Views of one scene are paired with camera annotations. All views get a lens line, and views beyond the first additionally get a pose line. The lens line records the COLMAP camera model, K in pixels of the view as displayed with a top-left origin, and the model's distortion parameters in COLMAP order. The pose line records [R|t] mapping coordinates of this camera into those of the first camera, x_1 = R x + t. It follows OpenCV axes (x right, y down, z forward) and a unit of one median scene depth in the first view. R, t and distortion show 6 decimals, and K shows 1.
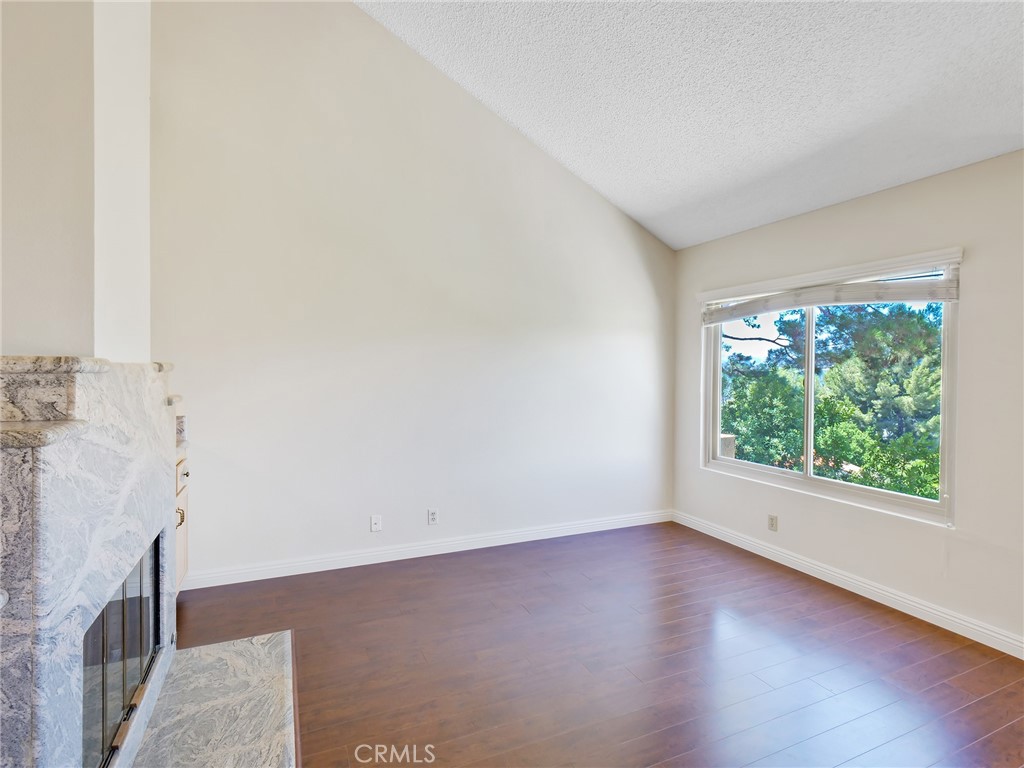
lens RADIAL K [[501.9, 0, 516.2], [0, 501.9, 379.3], [0, 0, 1]] dist [0.036499, 0.000343]
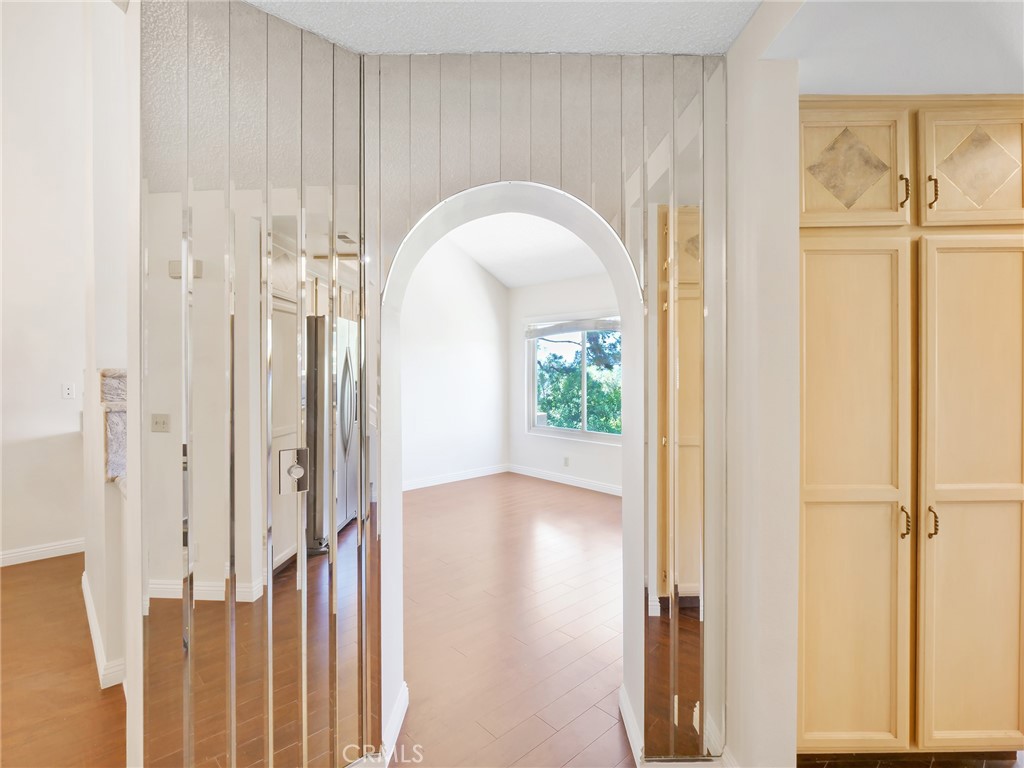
lens RADIAL K [[501.9, 0, 516.2], [0, 501.9, 379.3], [0, 0, 1]] dist [0.036499, 0.000343]
pose [[0.944345, -0.012192, 0.328731, -0.038981], [0.010246, 0.999918, 0.007652, 0.000252], [-0.328798, -0.003857, 0.944392, -0.104405]]
